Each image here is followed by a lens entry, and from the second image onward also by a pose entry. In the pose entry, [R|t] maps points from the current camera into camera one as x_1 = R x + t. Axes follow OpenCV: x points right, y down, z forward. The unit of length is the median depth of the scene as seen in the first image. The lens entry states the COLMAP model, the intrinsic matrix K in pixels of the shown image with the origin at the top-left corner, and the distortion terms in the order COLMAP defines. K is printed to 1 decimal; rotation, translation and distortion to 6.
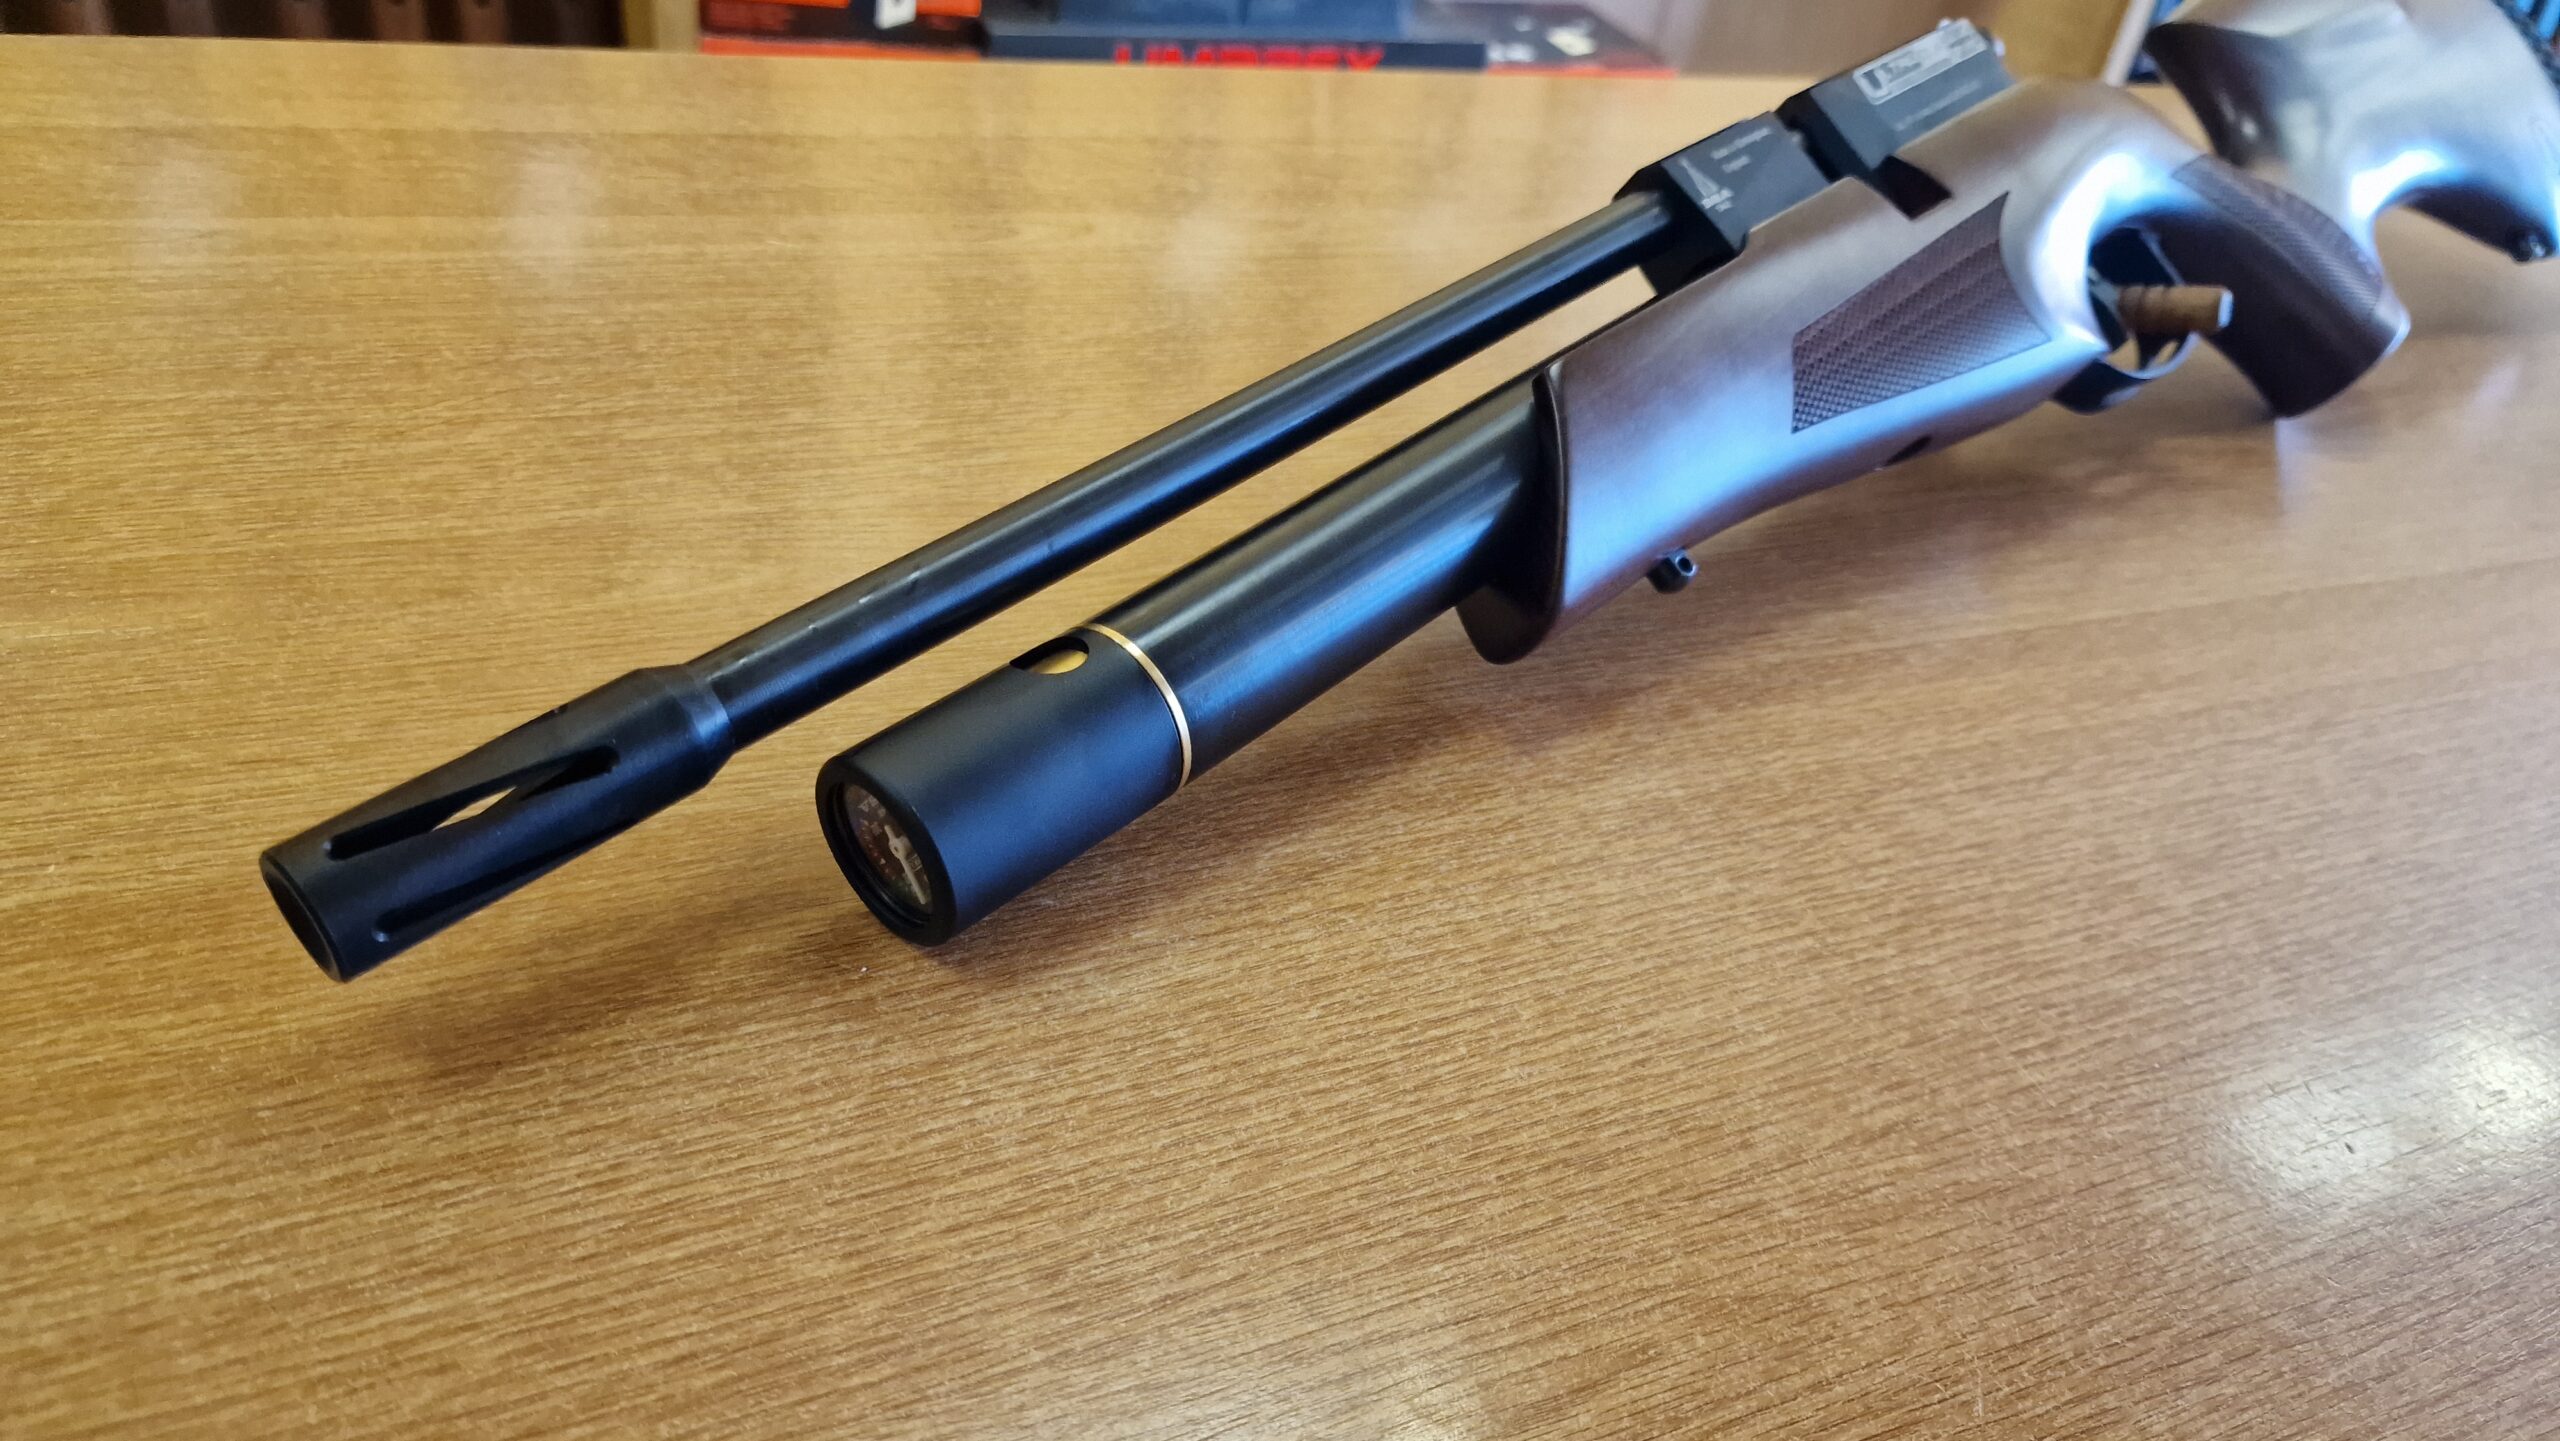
lens RADIAL K [[1748.7, 0, 1294.3], [0, 1748.7, 735.0], [0, 0, 1]] dist [0.026148, -0.033658]
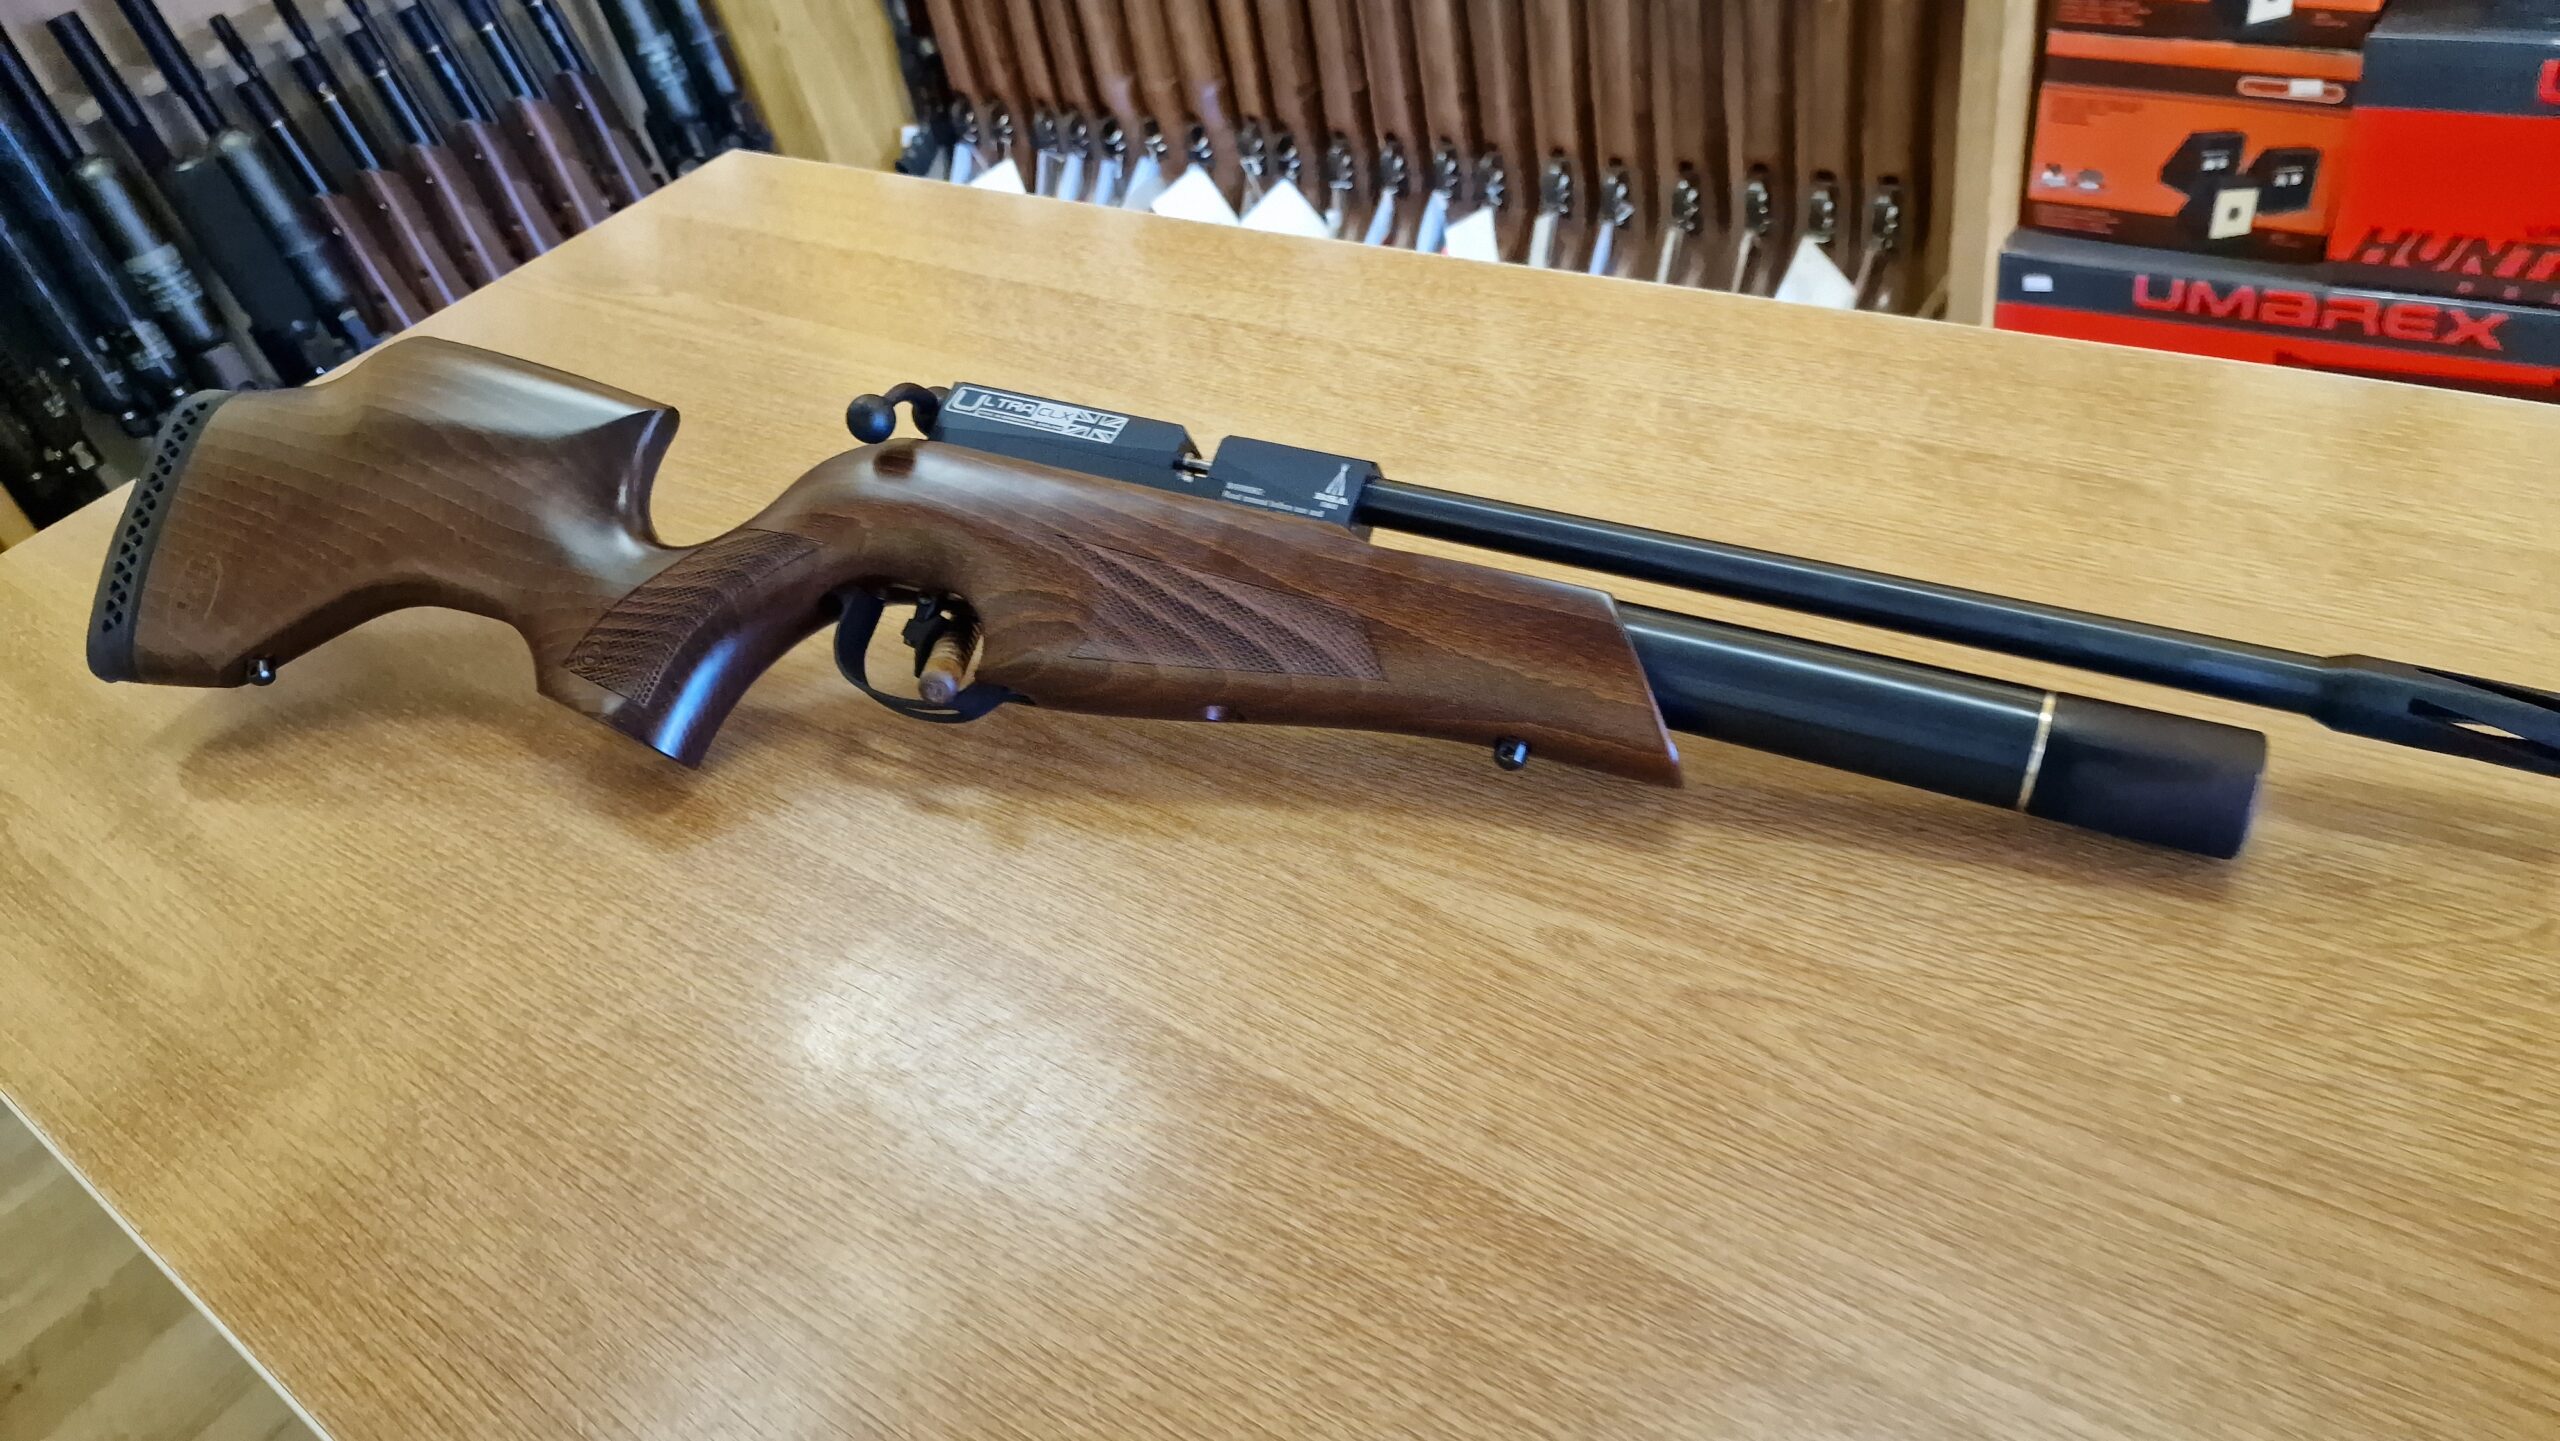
lens RADIAL K [[1736.3, 0, 1262.2], [0, 1736.3, 703.0], [0, 0, 1]] dist [0.060947, -0.069036]
pose [[0.448109, 0.365160, -0.816000, 2.396851], [-0.294335, 0.922146, 0.251025, -0.922506], [0.844136, 0.127691, 0.520701, 0.820567]]
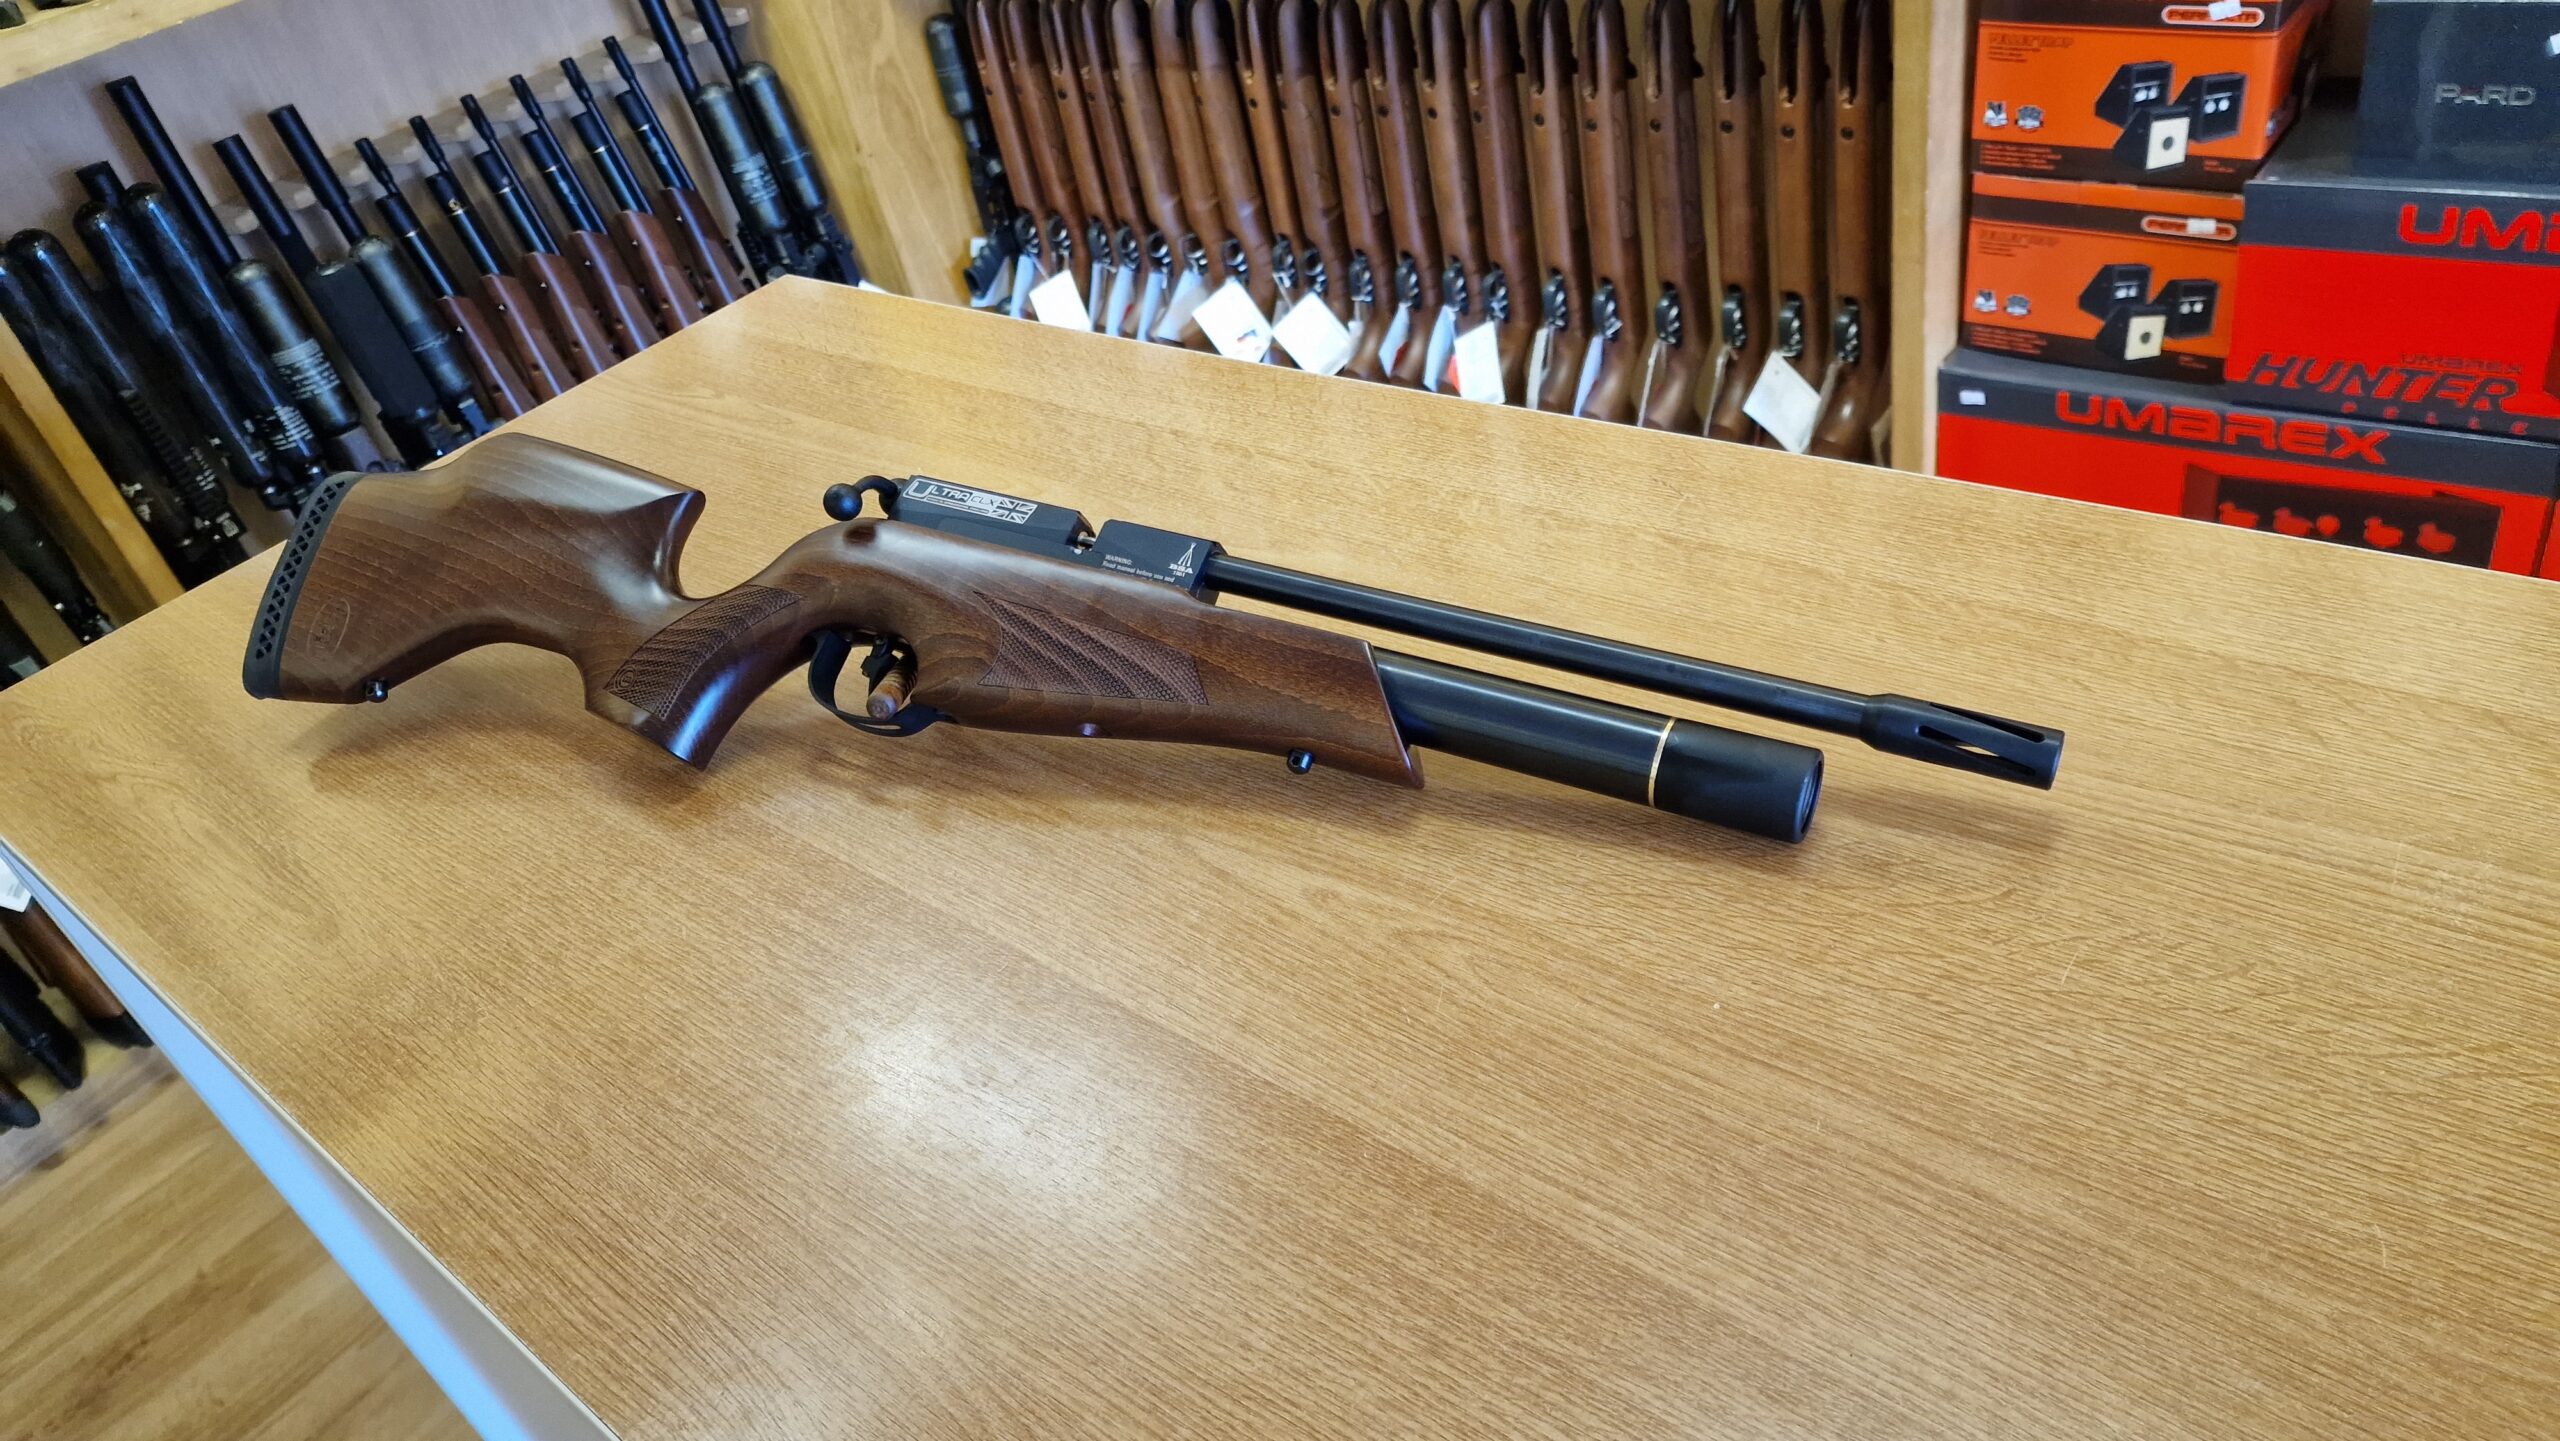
lens RADIAL K [[1720.9, 0, 1273.9], [0, 1720.9, 716.3], [0, 0, 1]] dist [0.068765, -0.078864]
pose [[0.405885, 0.339604, -0.848485, 3.055728], [-0.304738, 0.925557, 0.224677, -1.081630], [0.861622, 0.167372, 0.479159, 0.810170]]
